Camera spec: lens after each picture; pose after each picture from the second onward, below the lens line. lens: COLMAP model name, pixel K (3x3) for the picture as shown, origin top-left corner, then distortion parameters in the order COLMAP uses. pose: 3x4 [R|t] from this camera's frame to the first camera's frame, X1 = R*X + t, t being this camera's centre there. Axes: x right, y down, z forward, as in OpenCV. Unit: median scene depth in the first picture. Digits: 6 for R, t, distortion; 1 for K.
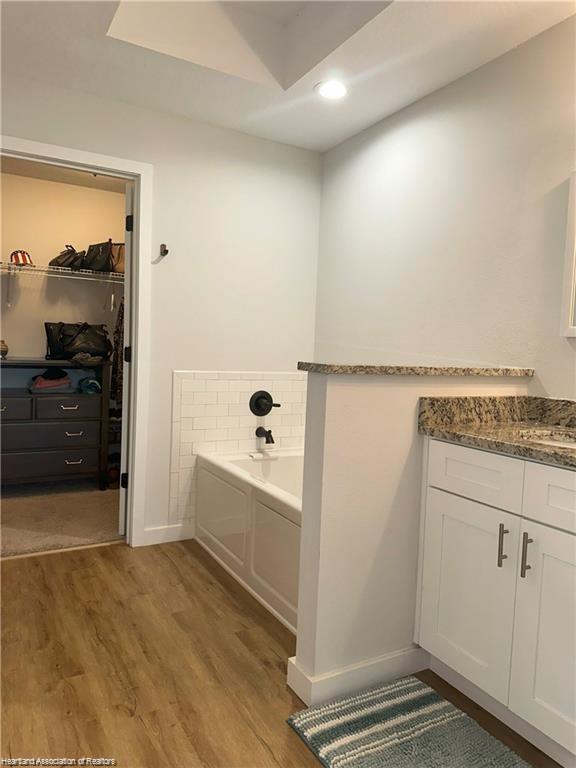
lens RADIAL K [[543.0, 0, 296.0], [0, 543.0, 383.4], [0, 0, 1]] dist [0.080860, -0.094137]
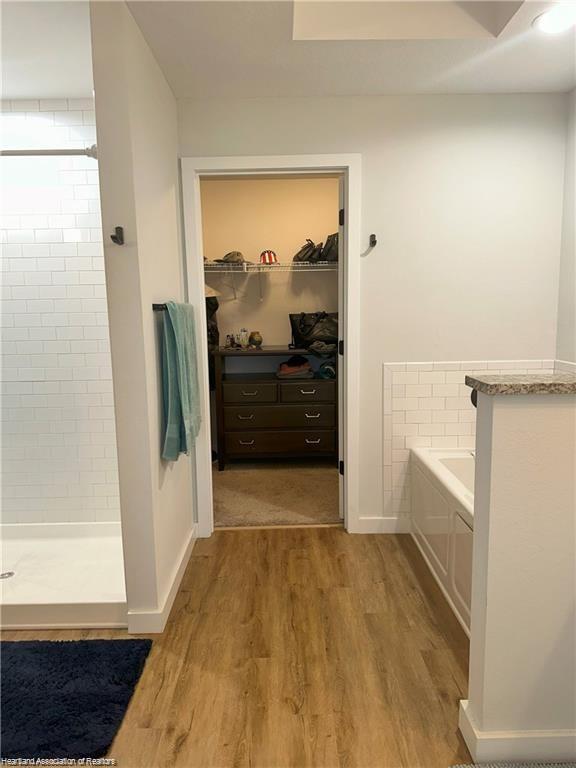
lens RADIAL K [[543.0, 0, 290.8], [0, 543.0, 382.5], [0, 0, 1]] dist [0.080860, -0.094137]
pose [[0.867334, 0.012177, -0.497577, 0.125923], [0.021937, 0.997794, 0.062658, -0.057999], [0.497243, -0.065261, 0.865154, 0.070542]]
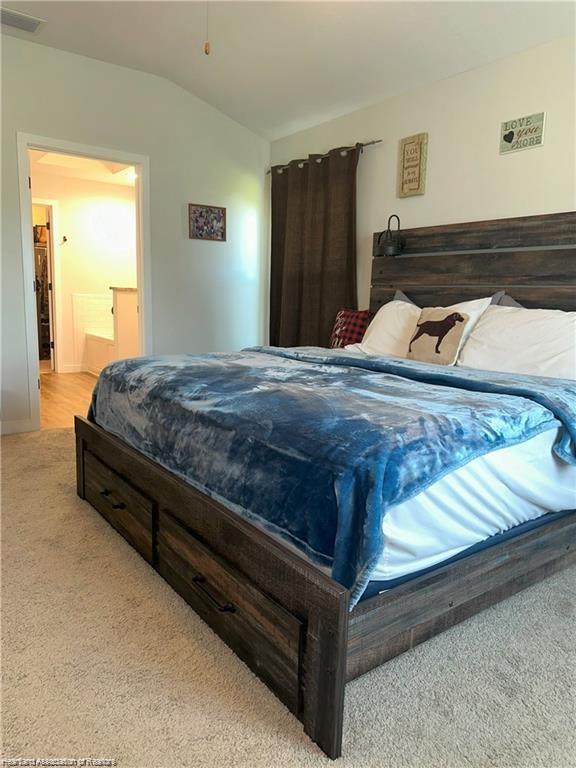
lens RADIAL K [[543.0, 0, 284.0], [0, 543.0, 384.0], [0, 0, 1]] dist [0.080860, -0.094137]
pose [[0.995076, -0.020827, 0.096905, 0.429068], [0.010504, 0.994328, 0.105842, 0.118095], [-0.098560, -0.104303, 0.989650, -1.401962]]
